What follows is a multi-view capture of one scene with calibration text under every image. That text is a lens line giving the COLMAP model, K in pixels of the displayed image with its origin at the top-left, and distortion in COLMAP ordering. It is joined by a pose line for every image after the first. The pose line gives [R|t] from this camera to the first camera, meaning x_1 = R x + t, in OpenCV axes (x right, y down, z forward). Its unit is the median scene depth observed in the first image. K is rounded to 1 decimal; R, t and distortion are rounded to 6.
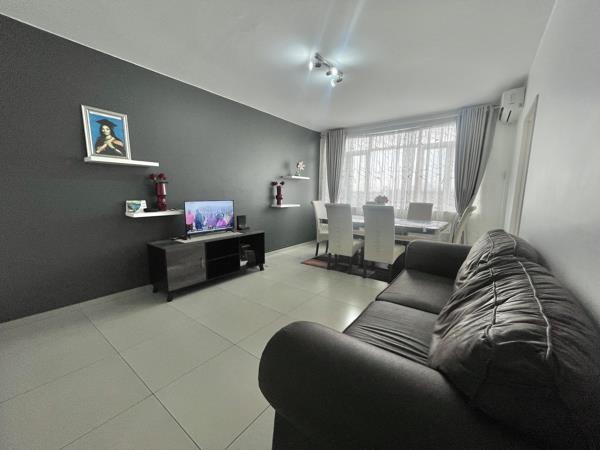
lens RADIAL K [[246.4, 0, 300.0], [0, 246.4, 225.0], [0, 0, 1]] dist [-0.002404, -0.000171]
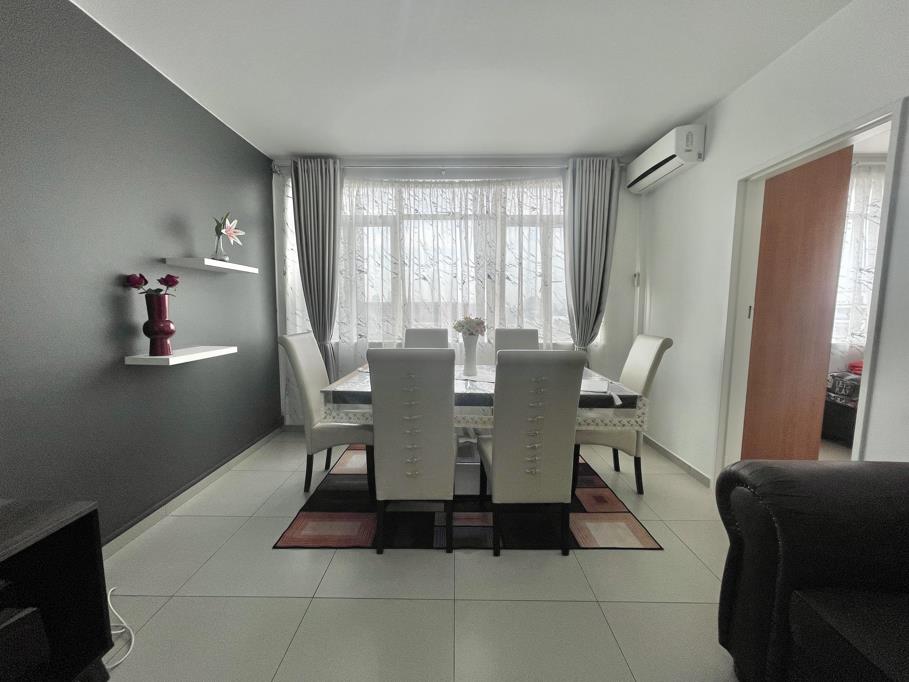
lens RADIAL K [[369.4, 0, 454.5], [0, 369.4, 341.0], [0, 0, 1]] dist [0.032088, -0.000036]
pose [[0.804881, -0.061309, 0.590261, -0.066958], [0.079498, 0.996823, -0.004866, -0.069486], [-0.588088, 0.050841, 0.807198, 0.443917]]
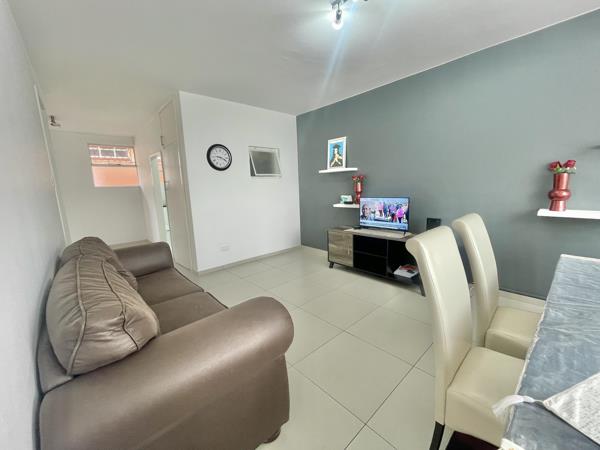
lens RADIAL K [[246.4, 0, 300.0], [0, 246.4, 225.0], [0, 0, 1]] dist [-0.002404, -0.000171]
pose [[-0.171508, 0.158165, -0.972404, 0.485165], [-0.091324, 0.980226, 0.175545, -0.095868], [0.980941, 0.118911, -0.153672, 0.587712]]
